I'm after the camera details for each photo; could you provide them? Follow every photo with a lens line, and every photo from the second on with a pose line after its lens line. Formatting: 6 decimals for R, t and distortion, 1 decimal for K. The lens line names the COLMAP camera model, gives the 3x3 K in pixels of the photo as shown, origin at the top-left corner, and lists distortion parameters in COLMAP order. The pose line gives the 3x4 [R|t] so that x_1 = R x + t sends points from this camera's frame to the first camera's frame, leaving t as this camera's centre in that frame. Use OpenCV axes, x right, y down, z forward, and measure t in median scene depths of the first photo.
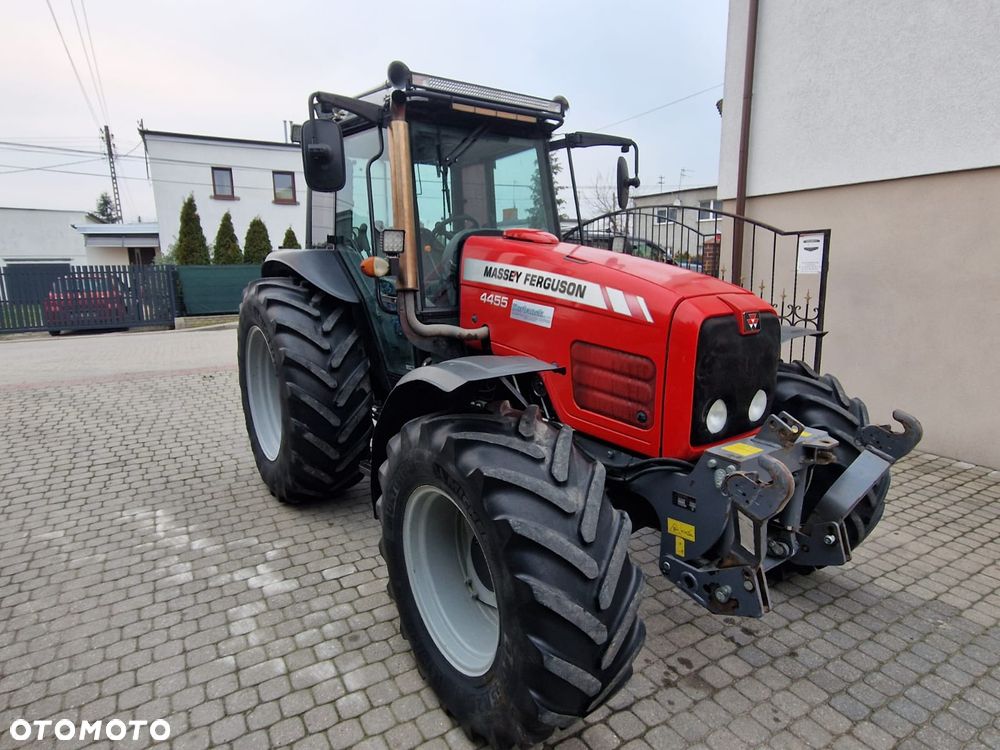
lens RADIAL K [[565.7, 0, 494.0], [0, 565.7, 379.5], [0, 0, 1]] dist [0.000738, 0.001120]
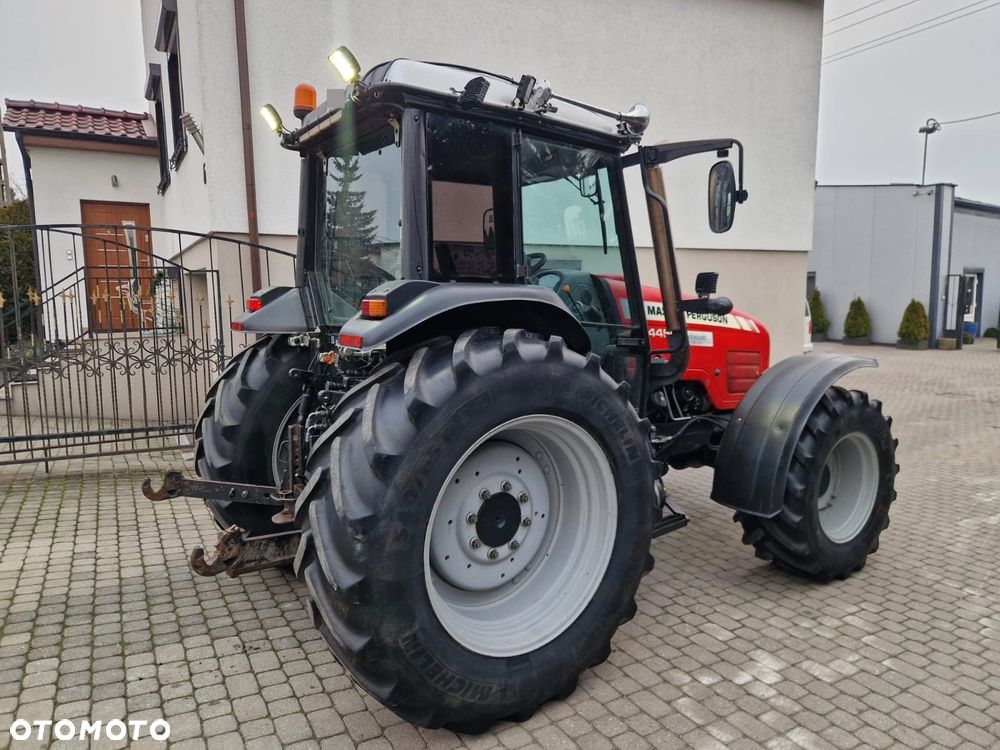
lens RADIAL K [[672.9, 0, 496.9], [0, 672.9, 378.2], [0, 0, 1]] dist [0.065945, -0.055895]
pose [[-0.002296, -0.109855, 0.993945, -1.465563], [0.210373, 0.971651, 0.107877, -0.283060], [-0.977619, 0.209347, 0.020880, 1.365716]]
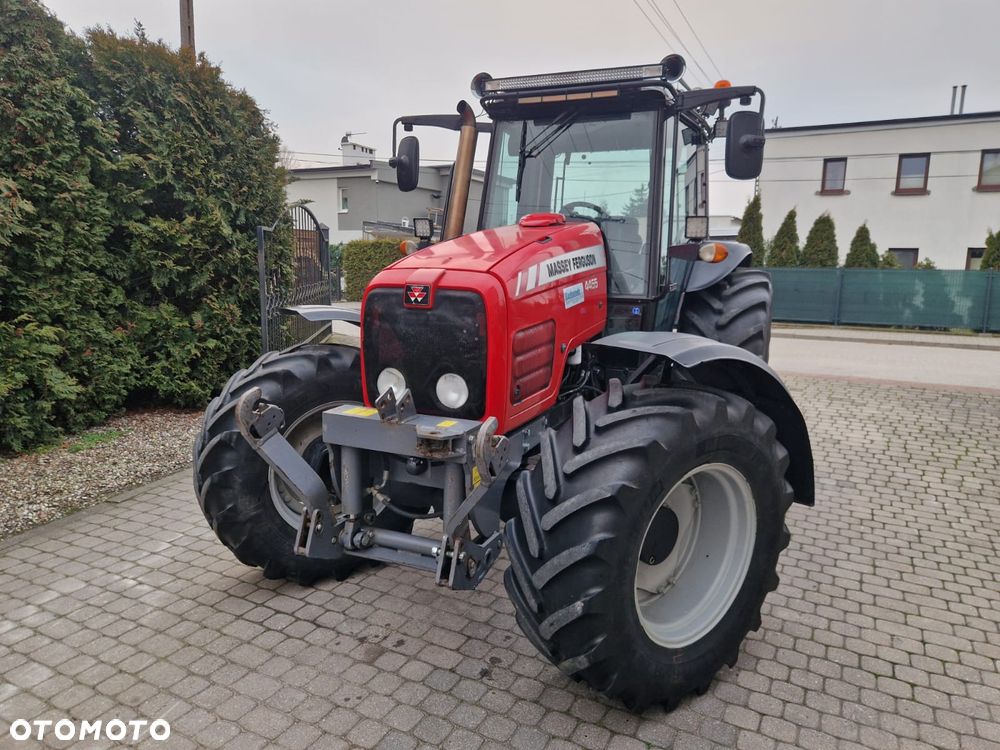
lens RADIAL K [[665.2, 0, 504.9], [0, 665.2, 369.2], [0, 0, 1]] dist [0.058736, -0.045899]
pose [[0.536192, 0.150446, -0.830581, 1.120349], [-0.199229, 0.978744, 0.048668, -0.046429], [0.820247, 0.139380, 0.554768, 0.370976]]
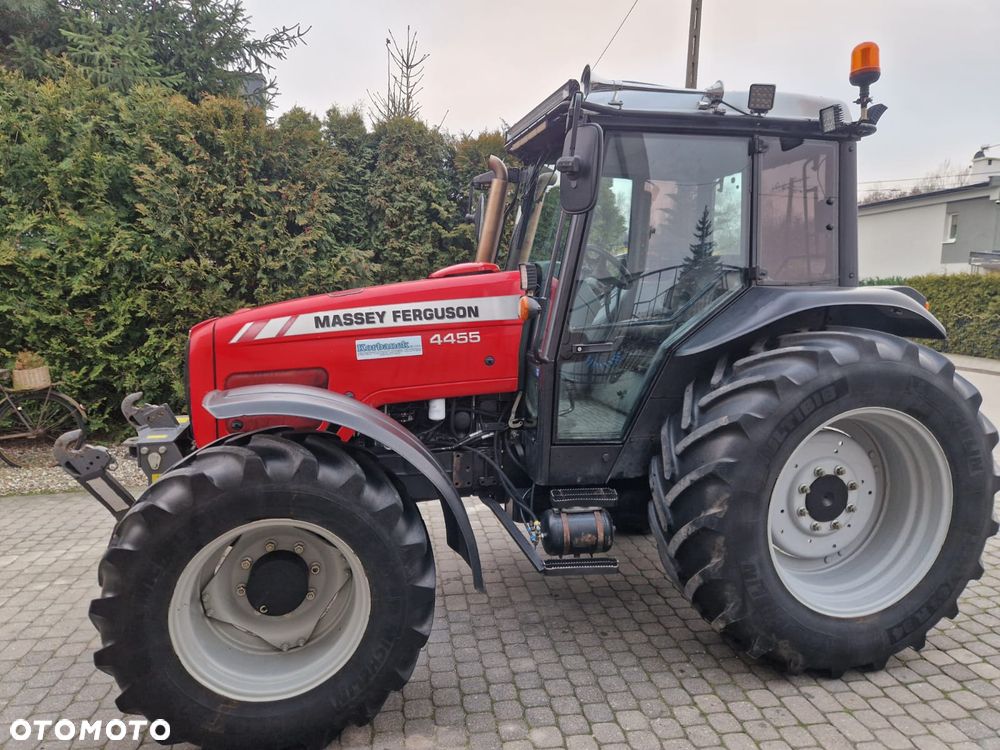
lens RADIAL K [[663.5, 0, 496.2], [0, 663.5, 369.9], [0, 0, 1]] dist [0.075596, -0.049346]
pose [[-0.349252, 0.116471, -0.929762, 1.215104], [-0.213610, 0.956222, 0.200025, -0.358006], [0.912356, 0.268465, -0.309083, 1.569706]]
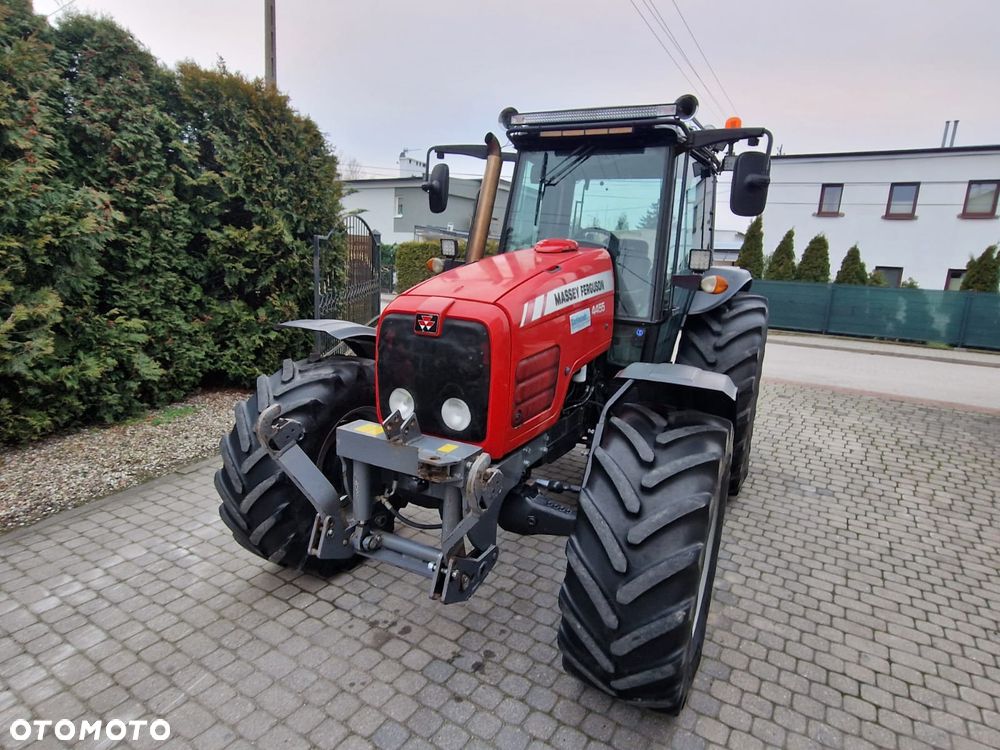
lens RADIAL K [[566.7, 0, 496.0], [0, 566.7, 377.7], [0, 0, 1]] dist [0.001755, -0.000585]
pose [[0.475640, 0.209593, -0.854305, 1.056845], [-0.238486, 0.965550, 0.104106, -0.105293], [0.846694, 0.154223, 0.509239, 0.436279]]
